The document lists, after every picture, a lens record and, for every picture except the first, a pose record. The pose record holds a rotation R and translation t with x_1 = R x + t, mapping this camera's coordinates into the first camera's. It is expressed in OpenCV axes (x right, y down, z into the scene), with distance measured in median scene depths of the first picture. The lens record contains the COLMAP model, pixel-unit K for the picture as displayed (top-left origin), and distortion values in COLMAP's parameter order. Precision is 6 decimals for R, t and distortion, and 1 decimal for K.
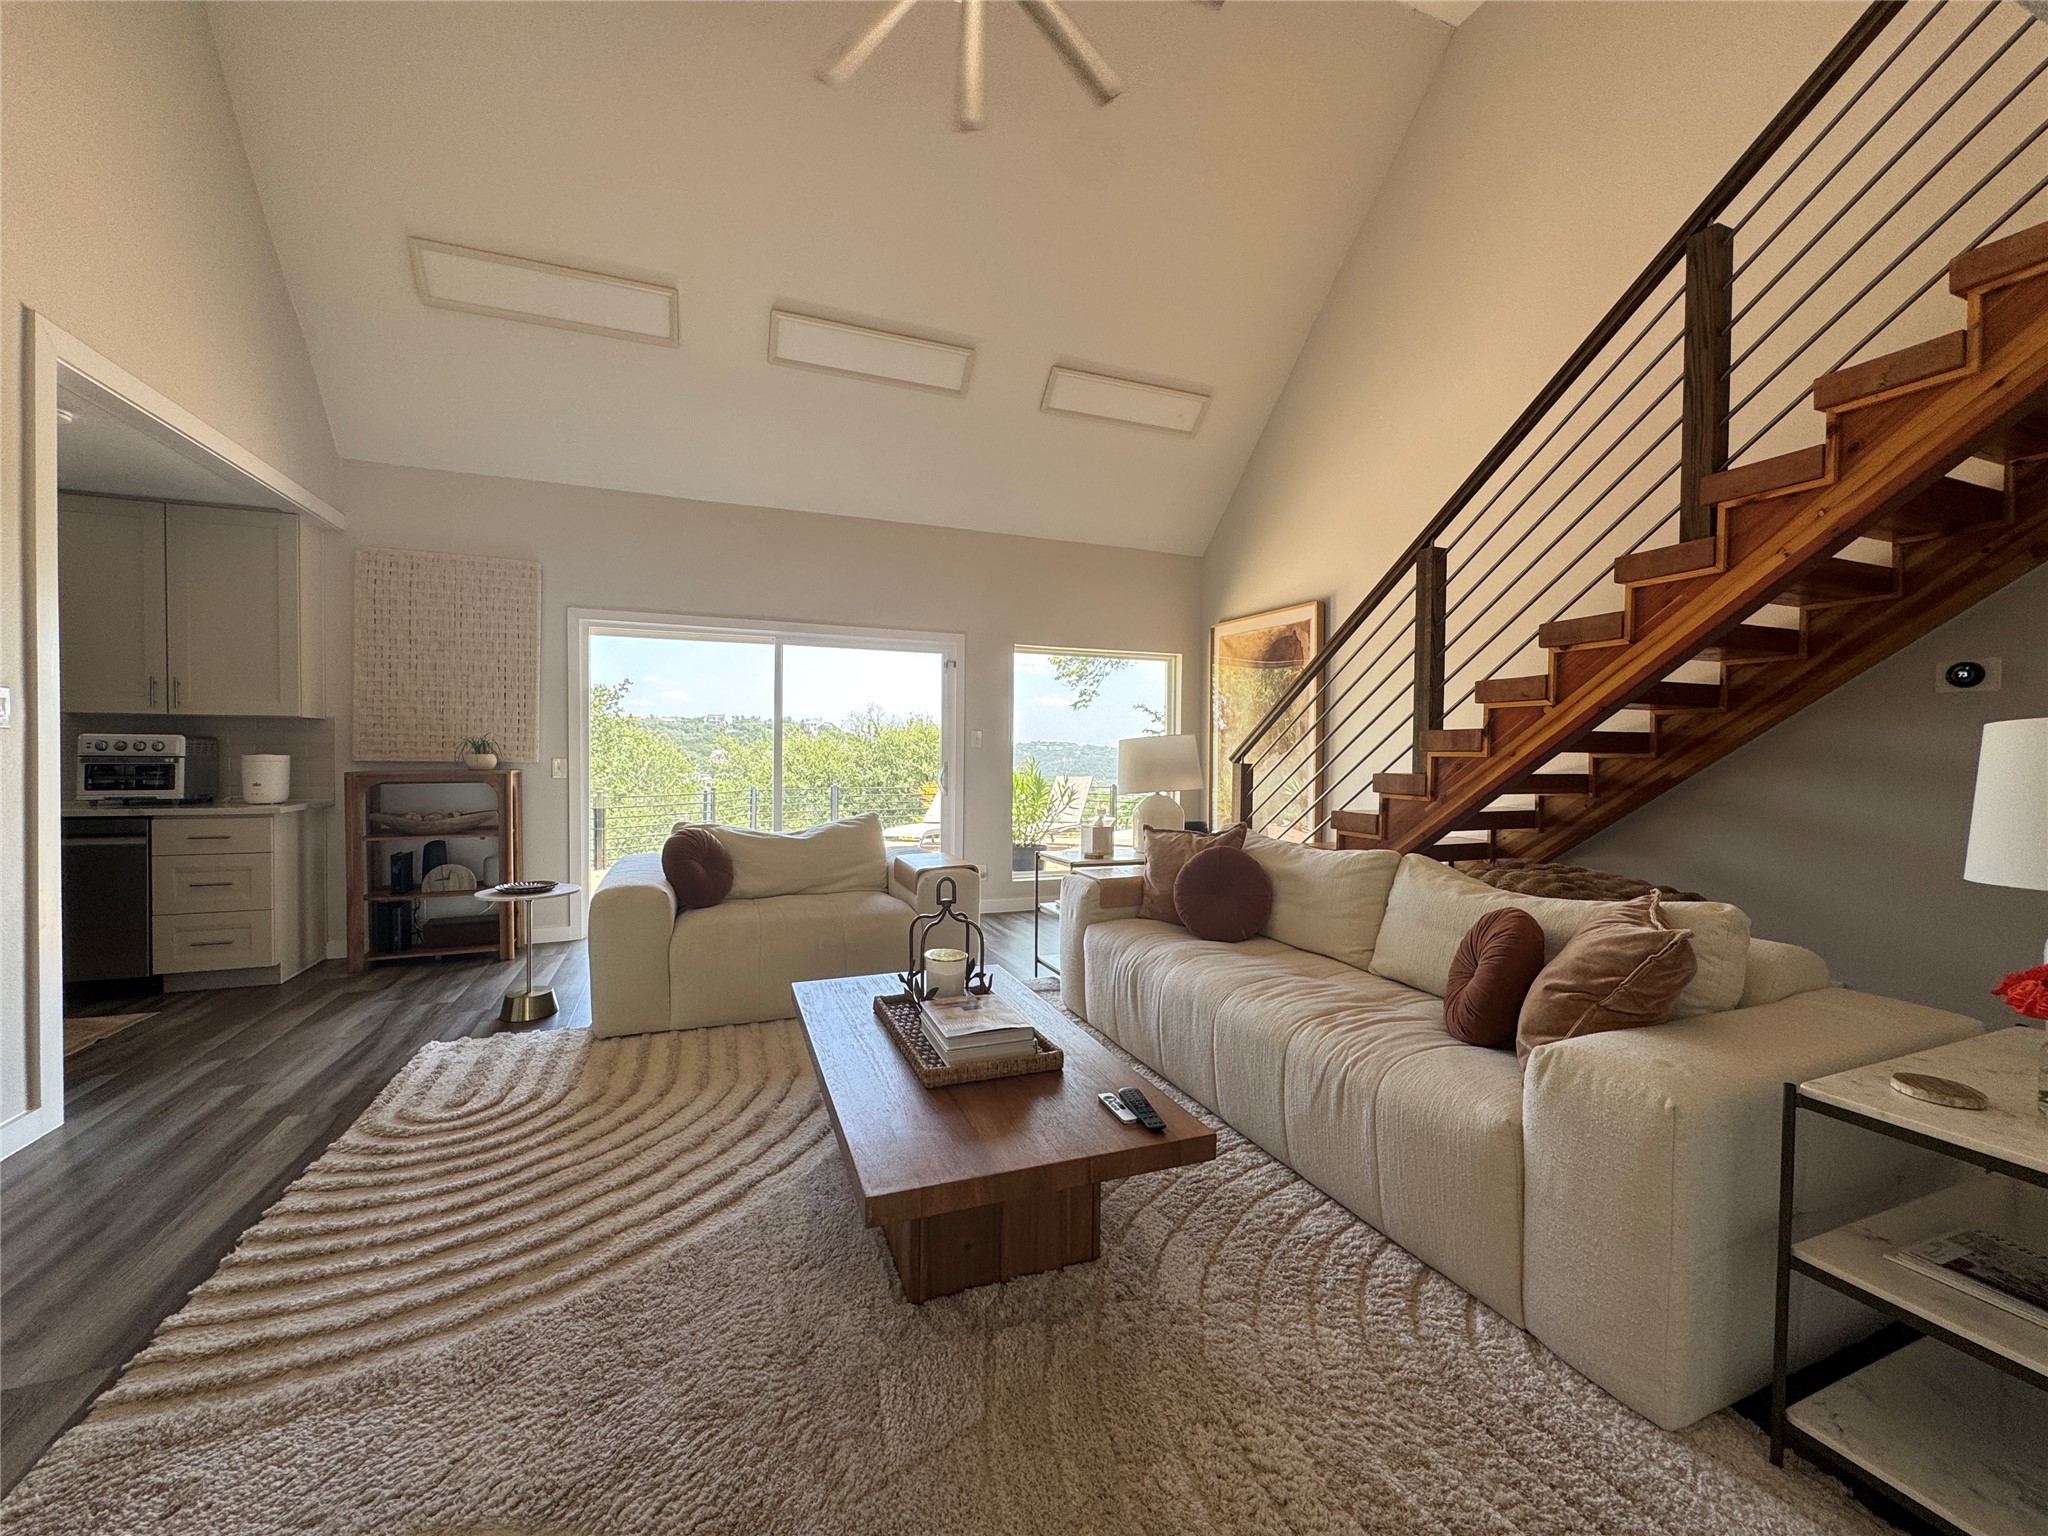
lens RADIAL K [[819.4, 0, 1020.8], [0, 819.4, 764.4], [0, 0, 1]] dist [-0.002183, 0.000648]
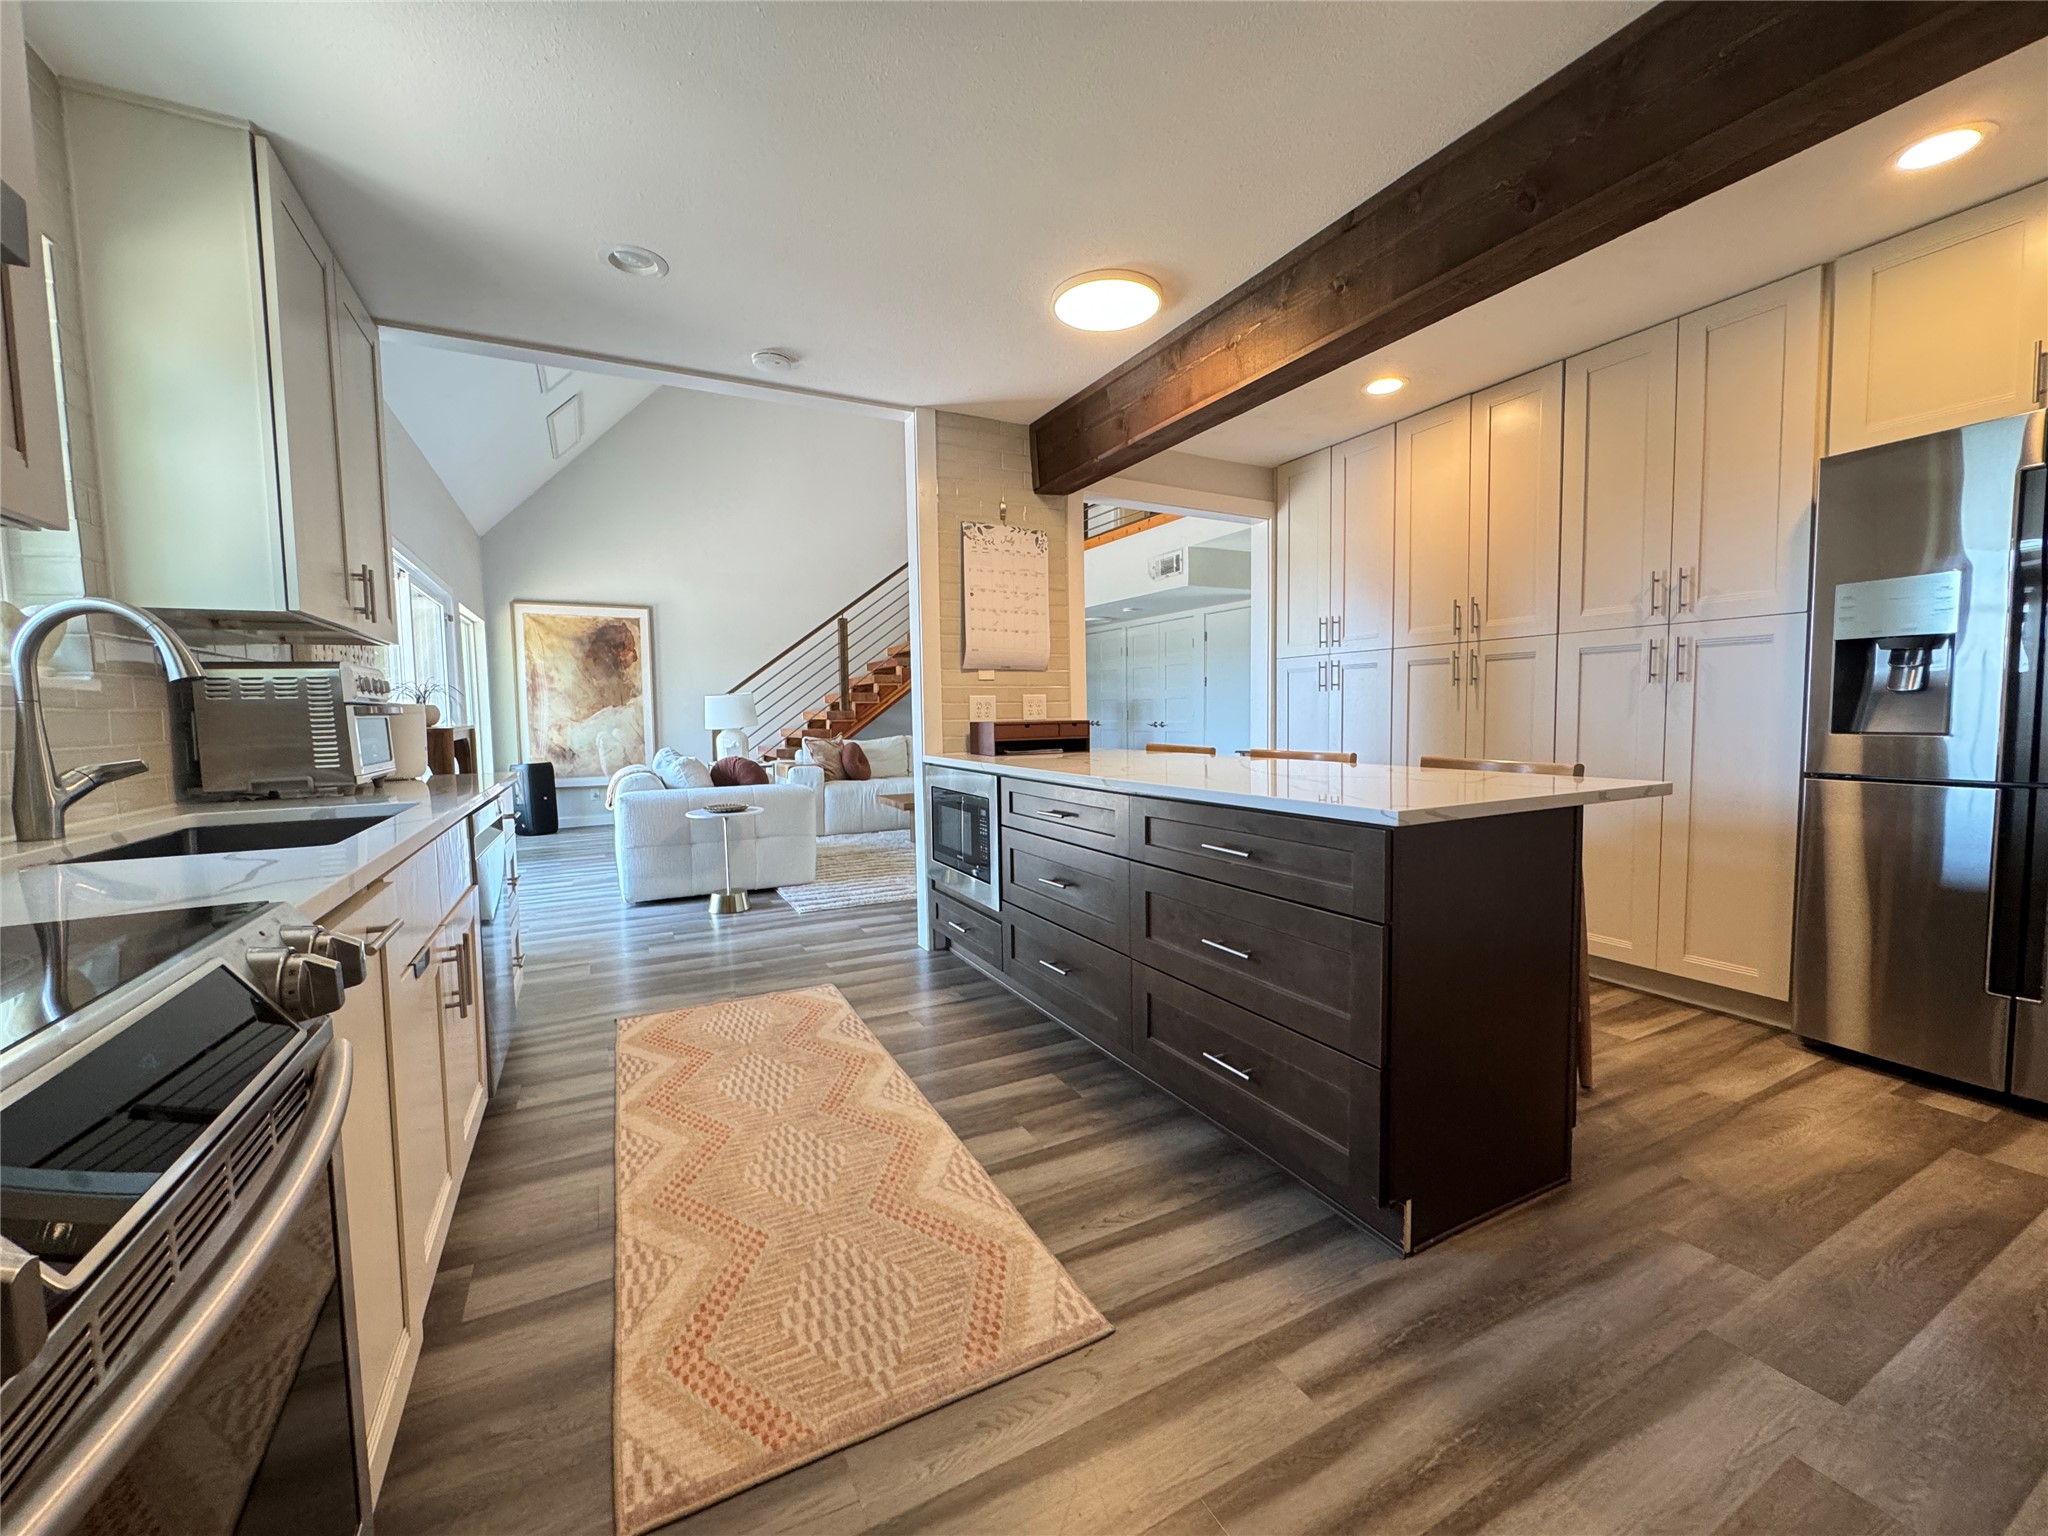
lens RADIAL K [[819.4, 0, 1014.7], [0, 819.4, 767.1], [0, 0, 1]] dist [-0.002183, 0.000648]
pose [[-0.088618, -0.074511, 0.993275, -2.171801], [0.032941, 0.996433, 0.077686, 0.007234], [-0.995521, 0.039604, -0.085847, 0.772249]]
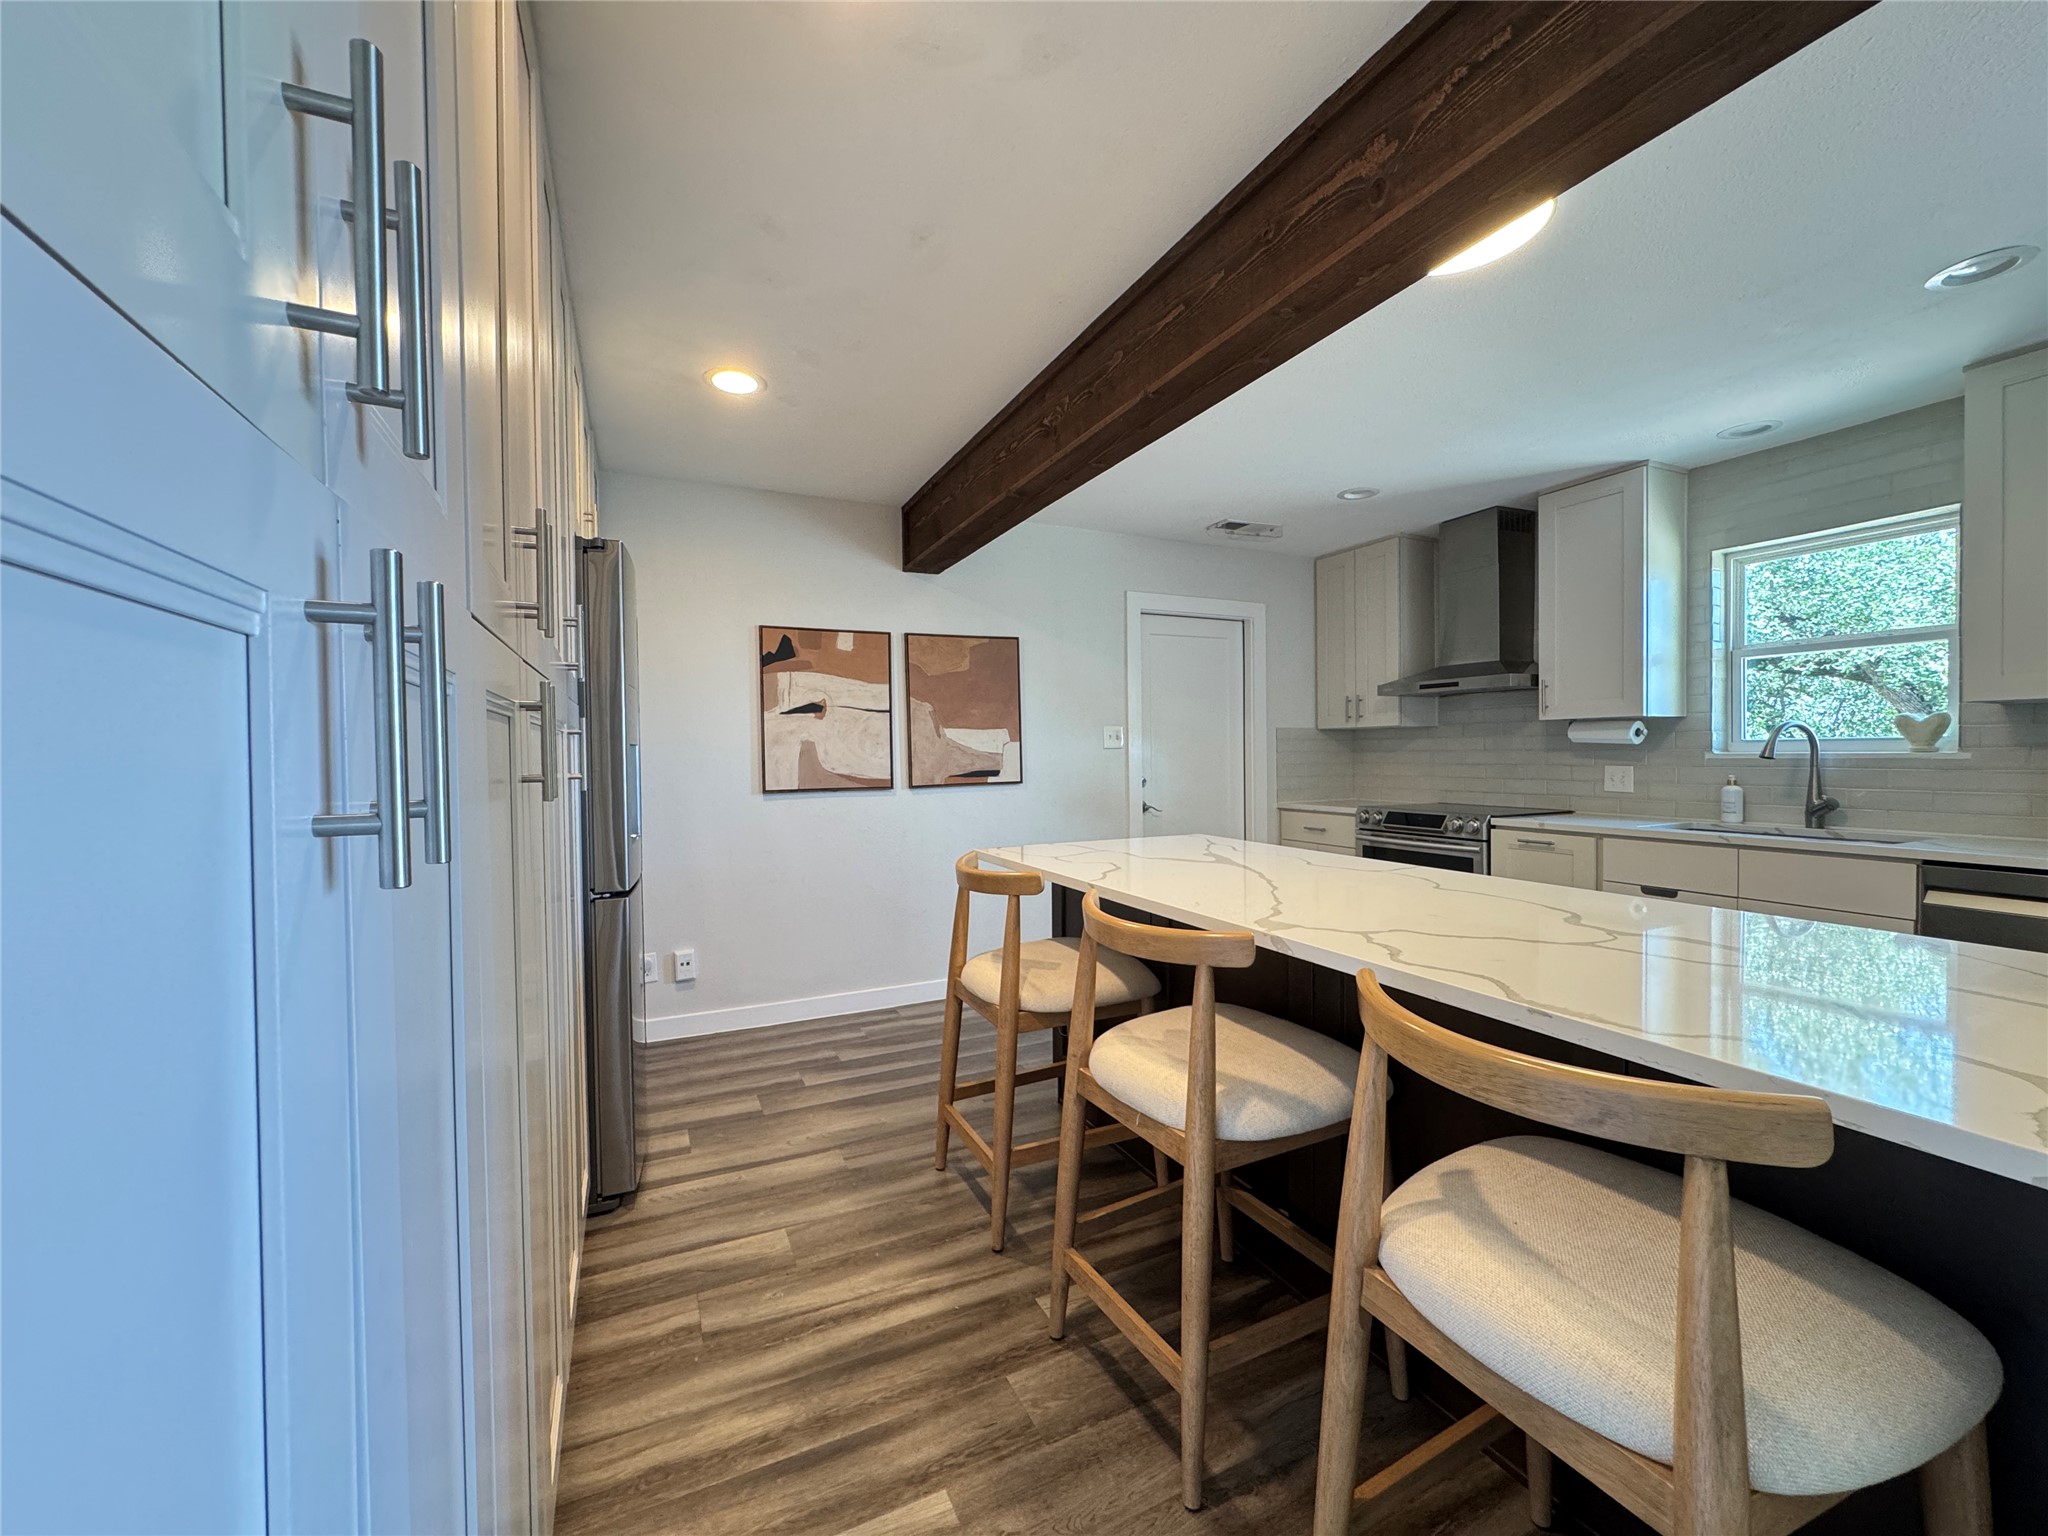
lens RADIAL K [[819.4, 0, 1025.3], [0, 819.4, 756.7], [0, 0, 1]] dist [-0.002183, 0.000648]
pose [[0.068549, -0.003073, -0.997643, -0.743399], [-0.004991, 0.999982, -0.003424, -0.012626], [0.997635, 0.005213, 0.068533, 0.234025]]
